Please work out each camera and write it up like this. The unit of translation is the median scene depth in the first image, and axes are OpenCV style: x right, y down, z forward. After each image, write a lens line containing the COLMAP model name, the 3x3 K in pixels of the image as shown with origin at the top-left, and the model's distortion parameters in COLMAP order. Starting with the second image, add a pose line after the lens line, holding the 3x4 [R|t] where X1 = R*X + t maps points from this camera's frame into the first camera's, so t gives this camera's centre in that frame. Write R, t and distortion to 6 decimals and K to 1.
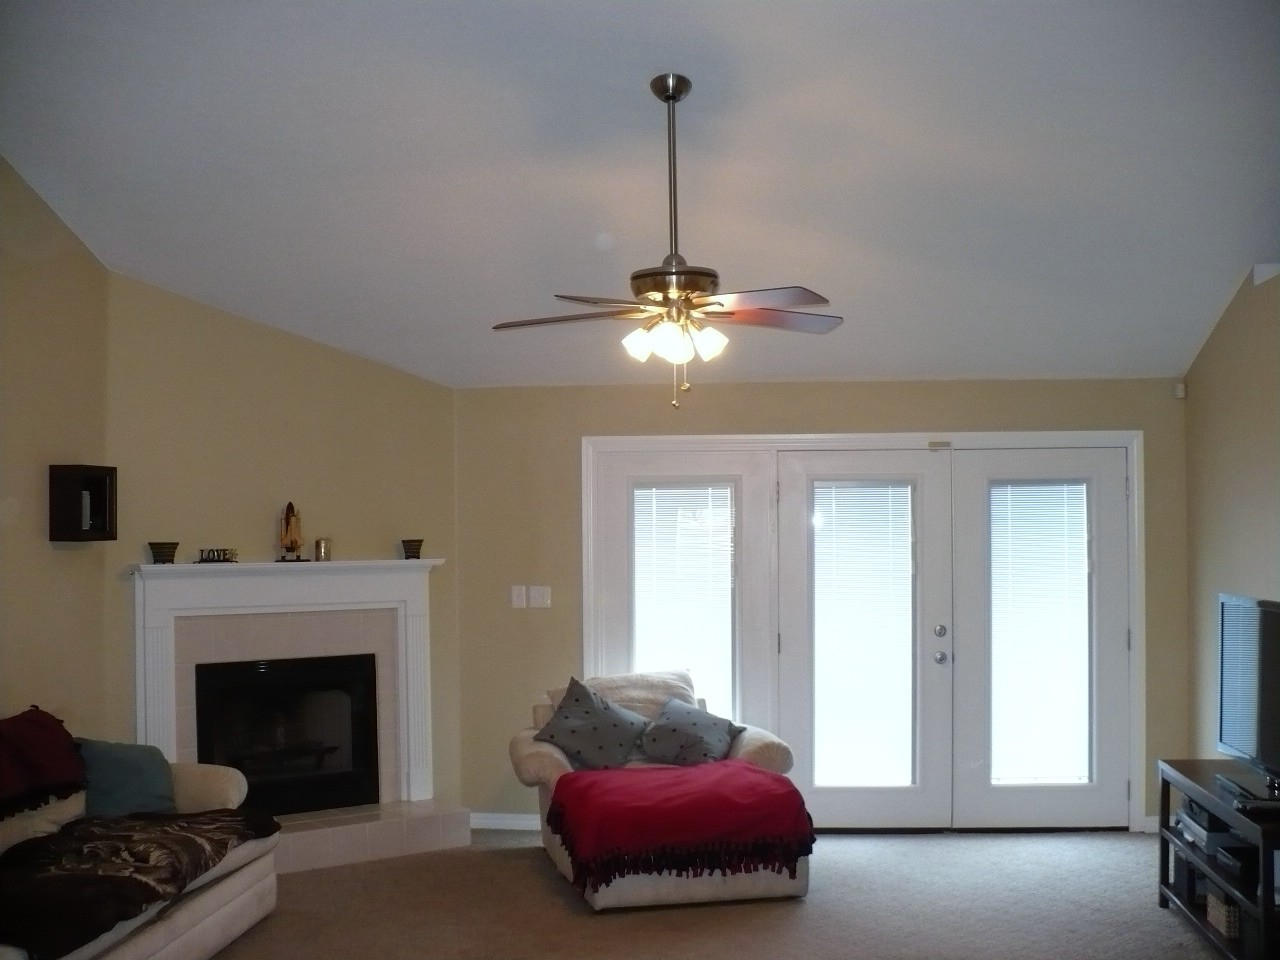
lens RADIAL K [[1393.0, 0, 640.0], [0, 1393.0, 480.0], [0, 0, 1]] dist [-0.244661, 0.225687]
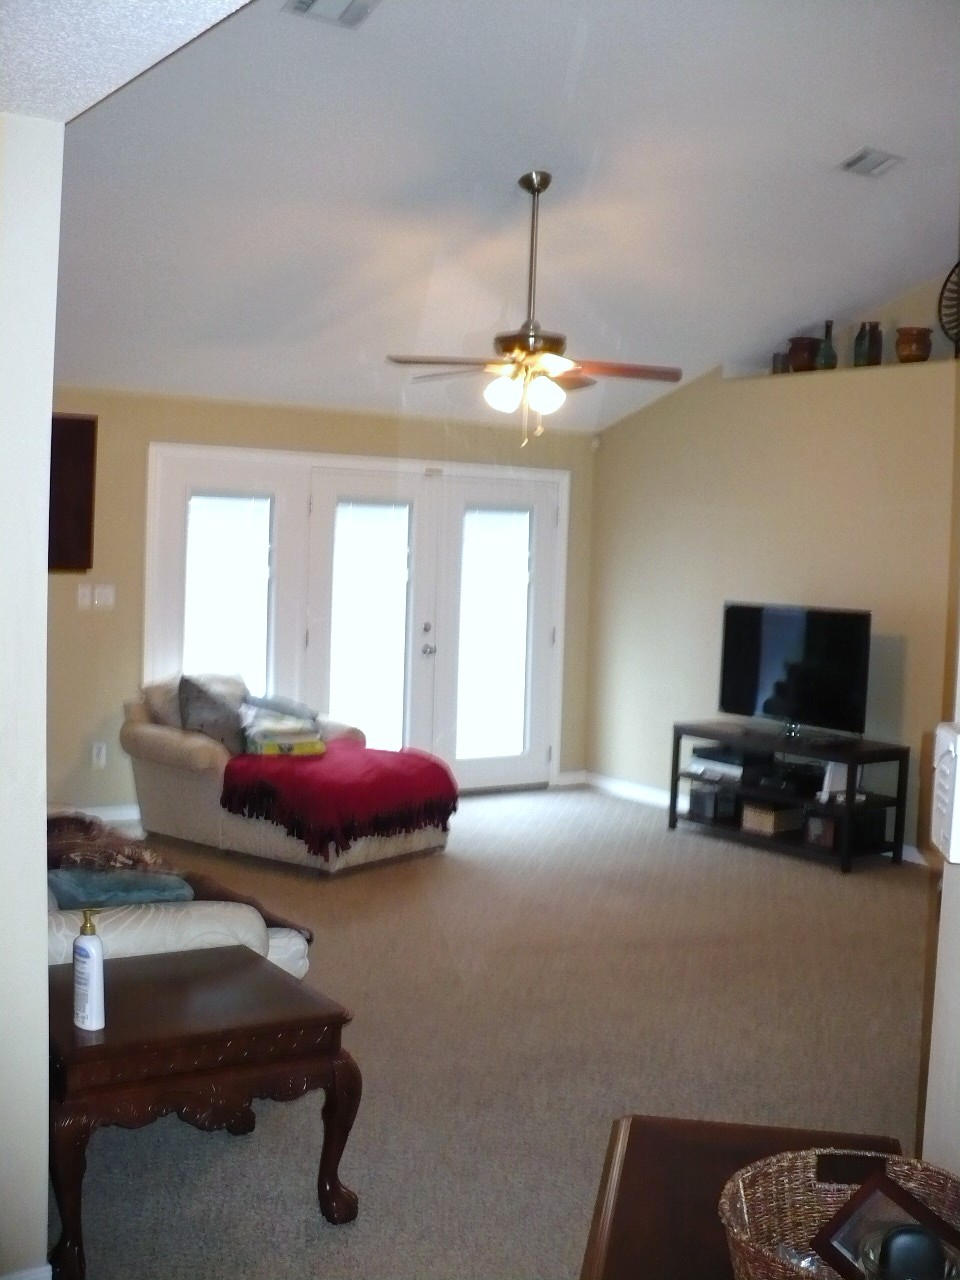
lens RADIAL K [[1393.0, 0, 480.0], [0, 1393.0, 640.0], [0, 0, 1]] dist [-0.244661, 0.225687]
pose [[0.747675, -0.013204, 0.663934, -0.563003], [-0.065660, 0.993433, 0.093699, 0.003423], [-0.660811, -0.113650, 0.741898, 0.067830]]
